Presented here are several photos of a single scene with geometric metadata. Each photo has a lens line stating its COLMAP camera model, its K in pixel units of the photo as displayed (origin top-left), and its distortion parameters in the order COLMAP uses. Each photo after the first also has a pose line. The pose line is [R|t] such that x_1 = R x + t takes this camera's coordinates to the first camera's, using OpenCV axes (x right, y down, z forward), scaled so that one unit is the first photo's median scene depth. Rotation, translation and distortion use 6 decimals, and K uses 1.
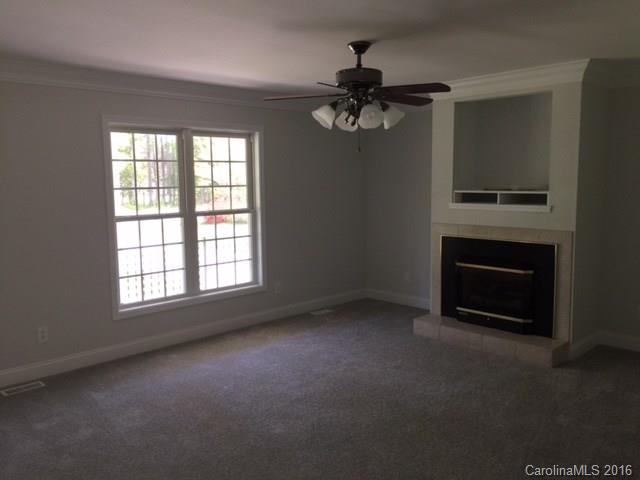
lens RADIAL K [[550.8, 0, 316.5], [0, 550.8, 238.9], [0, 0, 1]] dist [0.063928, -0.000155]
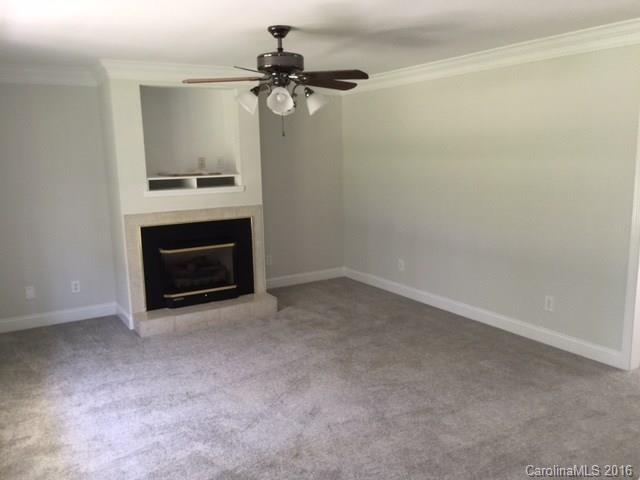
lens RADIAL K [[550.8, 0, 316.5], [0, 550.8, 238.9], [0, 0, 1]] dist [0.063928, -0.000155]
pose [[0.238887, -0.146590, 0.959919, -0.630604], [0.135692, 0.983880, 0.116481, -0.057128], [-0.961520, 0.102428, 0.254927, 0.494164]]
